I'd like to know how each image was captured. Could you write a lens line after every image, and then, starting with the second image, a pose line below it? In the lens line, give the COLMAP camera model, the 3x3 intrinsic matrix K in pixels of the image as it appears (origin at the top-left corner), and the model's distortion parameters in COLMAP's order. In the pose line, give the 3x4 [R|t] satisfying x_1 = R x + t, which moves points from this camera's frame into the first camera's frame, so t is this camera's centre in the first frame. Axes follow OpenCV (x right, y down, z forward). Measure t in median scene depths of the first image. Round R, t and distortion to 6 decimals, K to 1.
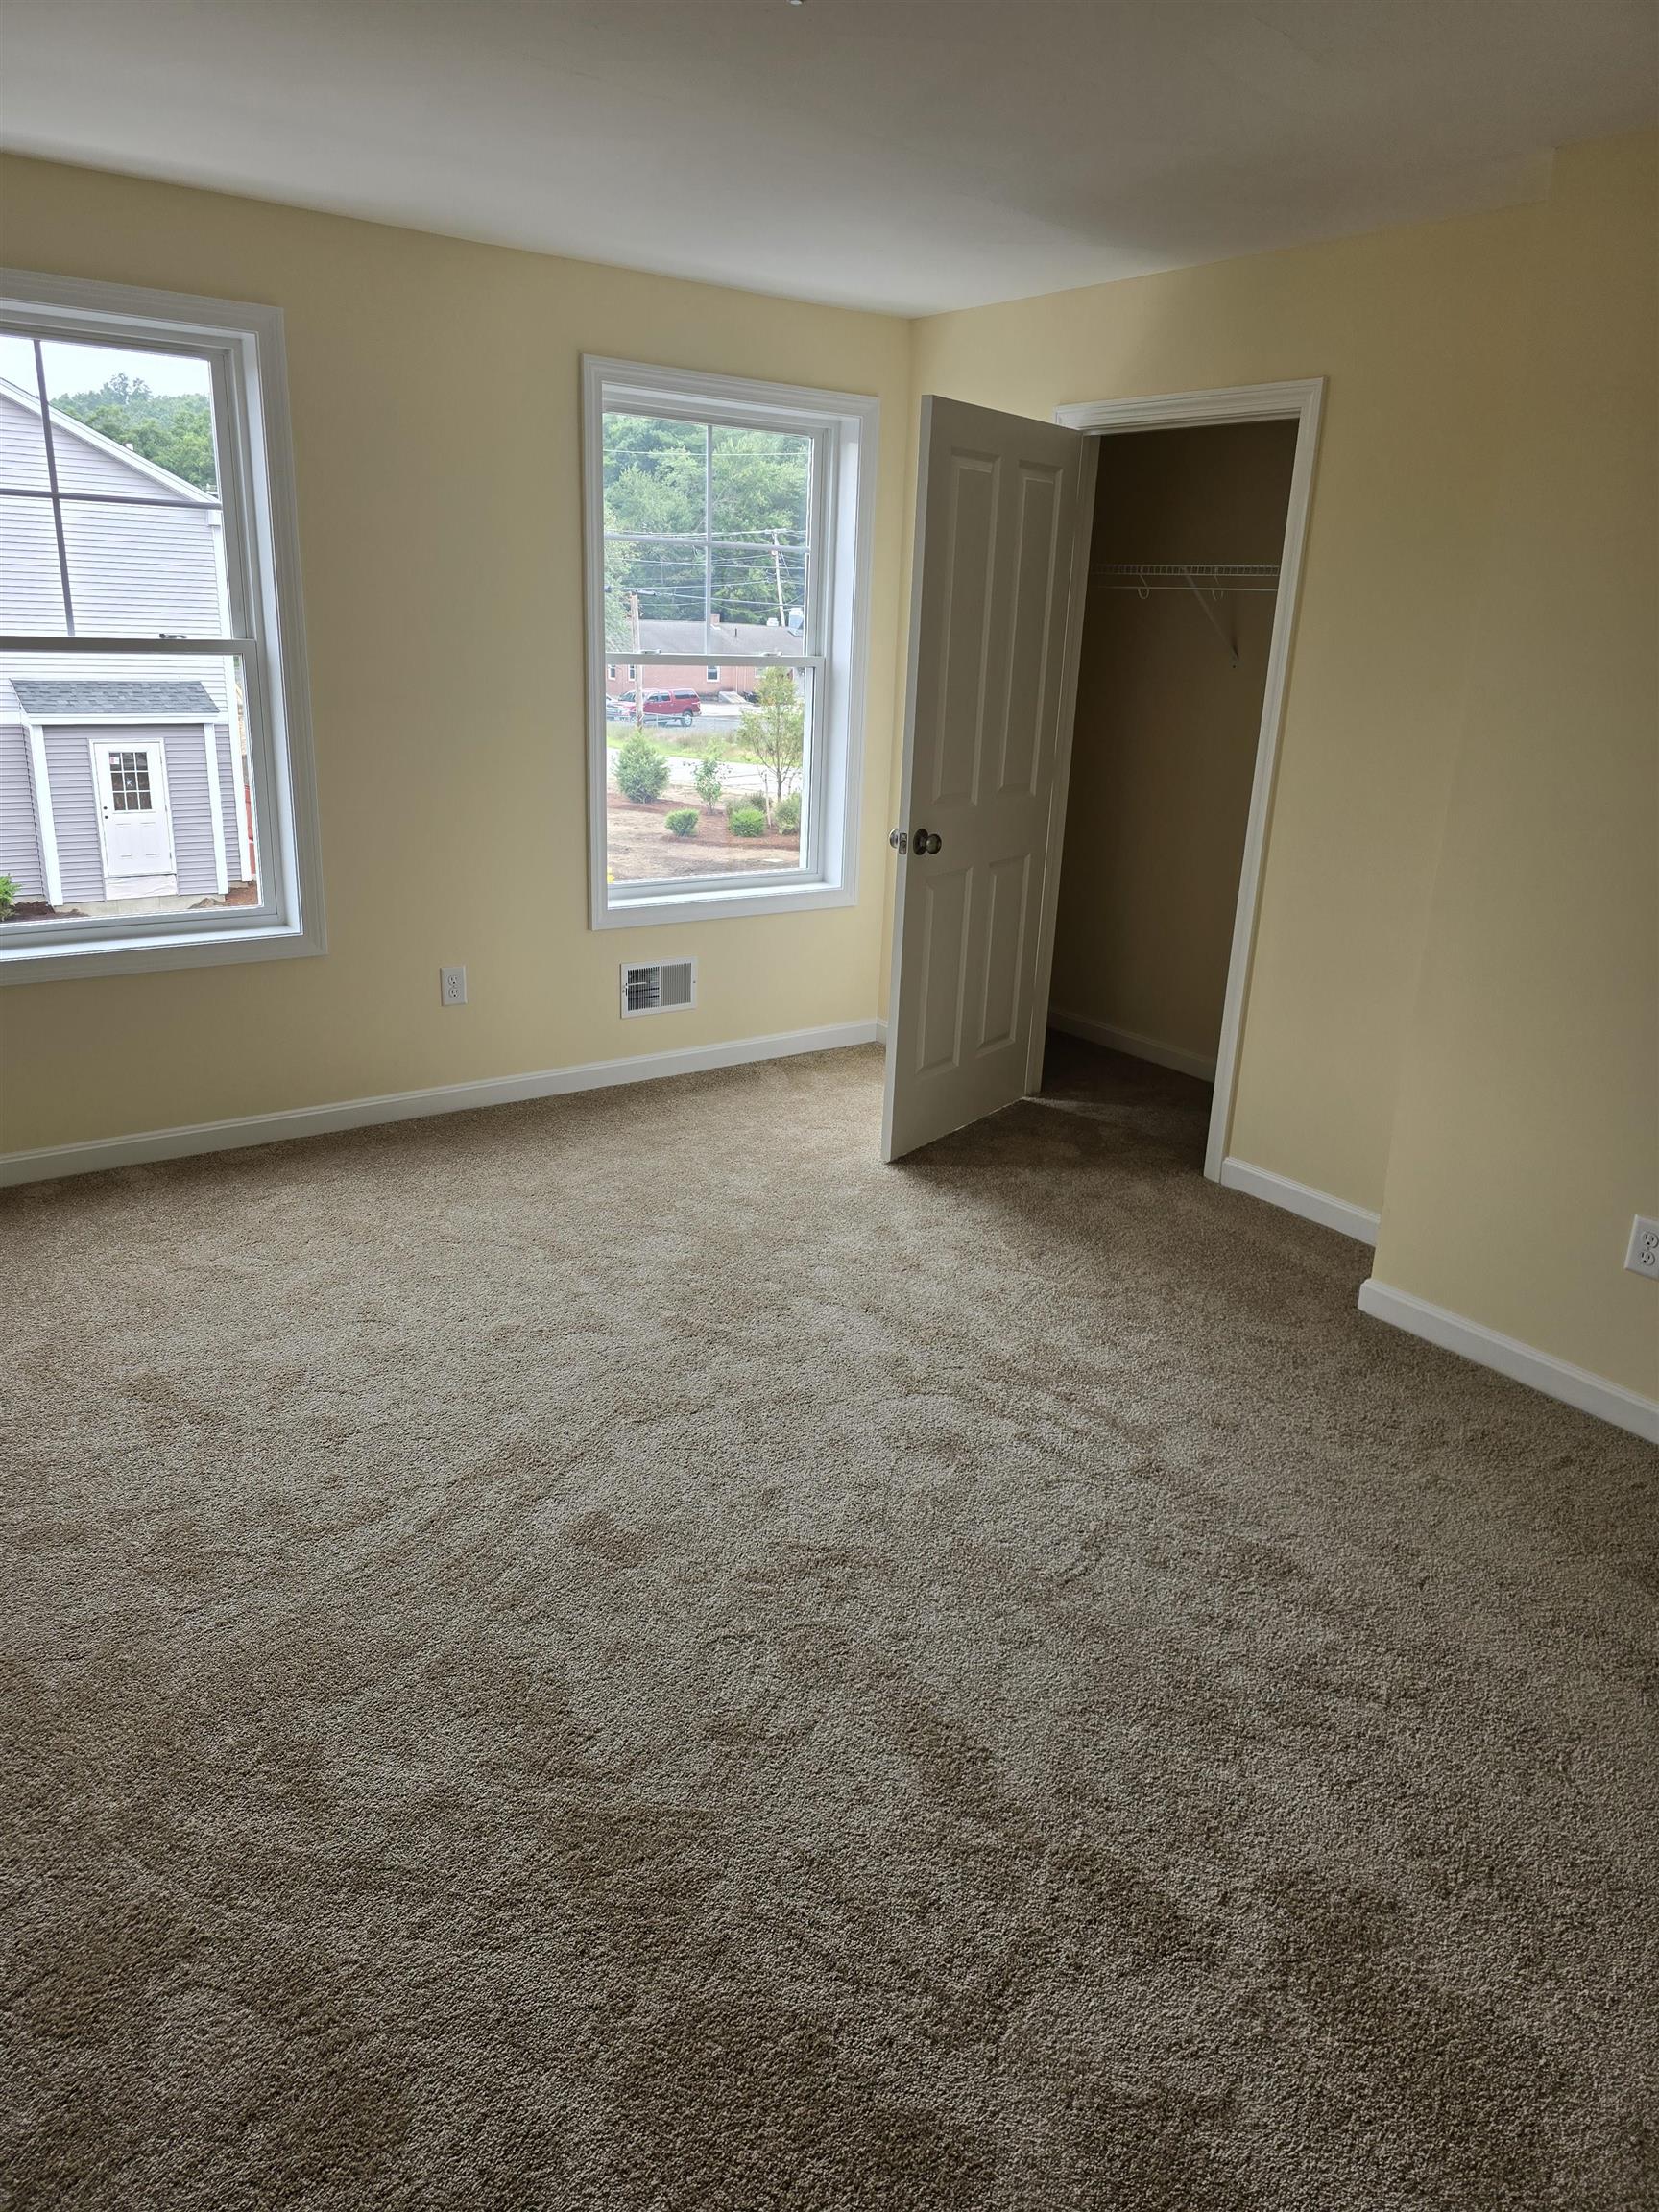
lens RADIAL K [[1516.8, 0, 833.3], [0, 1516.8, 1073.5], [0, 0, 1]] dist [0.048914, -0.036007]
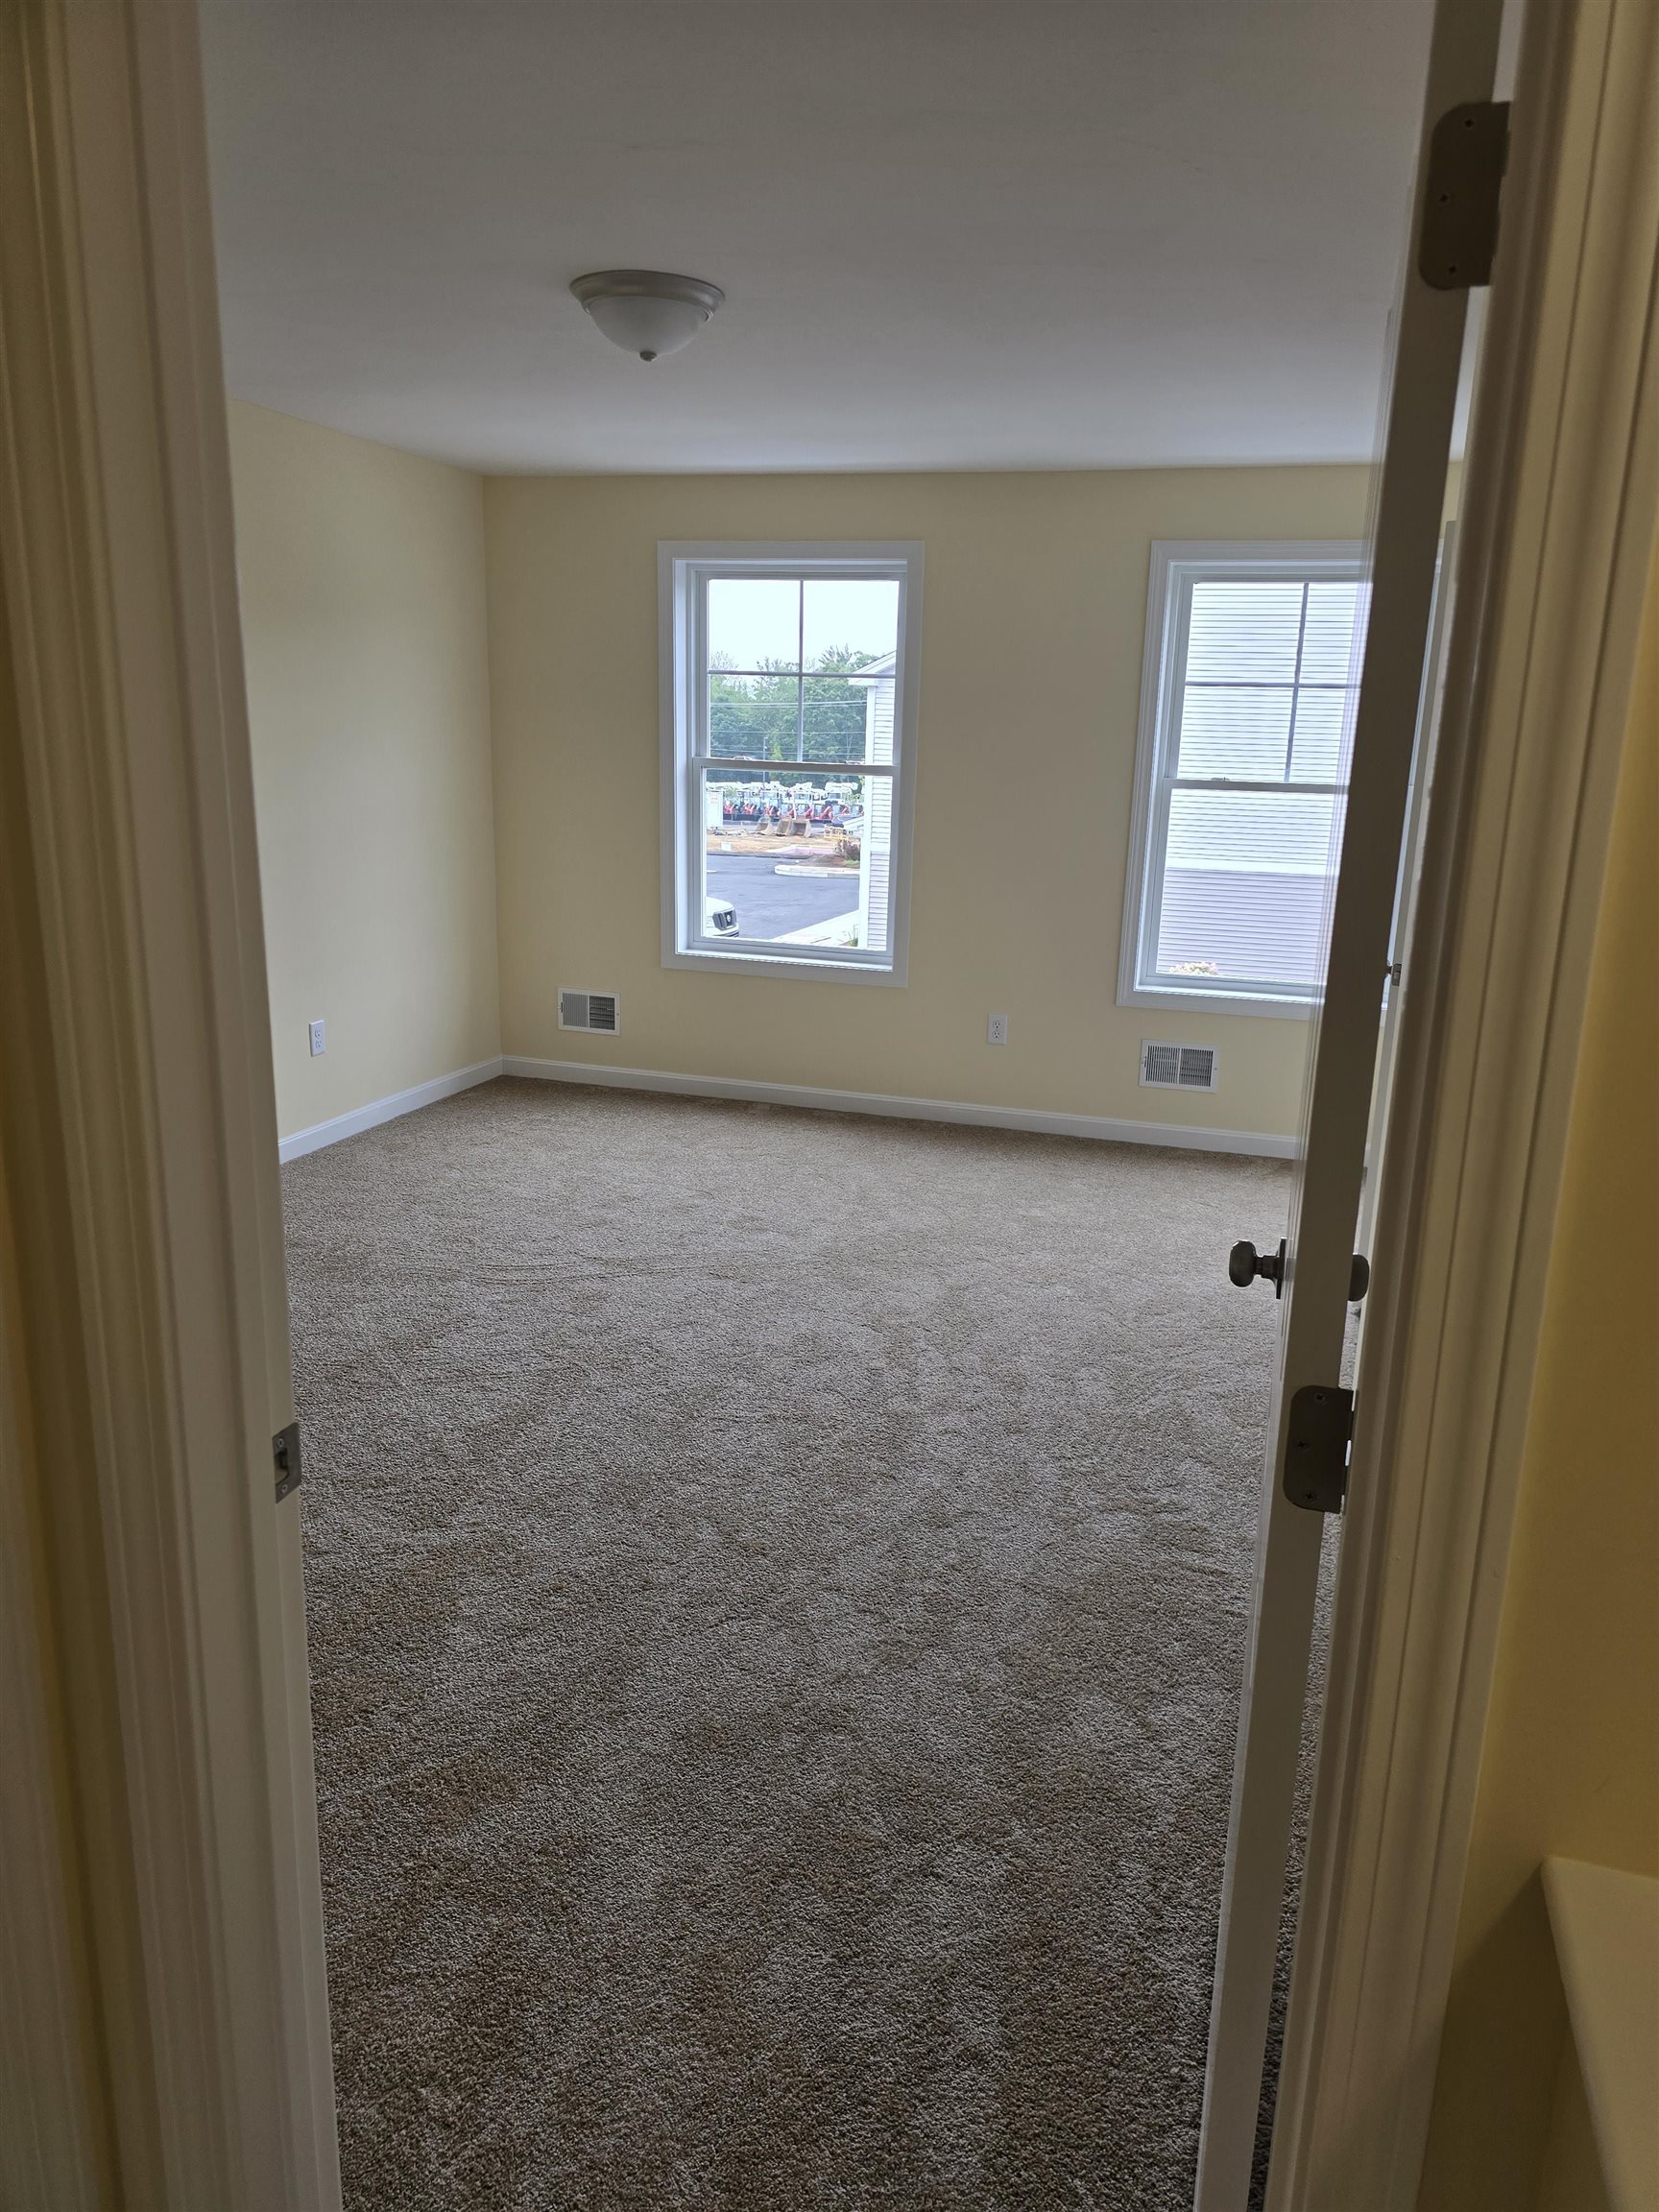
lens RADIAL K [[1516.8, 0, 833.3], [0, 1516.8, 1073.5], [0, 0, 1]] dist [0.048914, -0.036007]
pose [[0.587021, 0.158572, -0.793890, 0.836359], [-0.251526, 0.967823, 0.007330, 0.005853], [0.769507, 0.195382, 0.608017, 0.147409]]
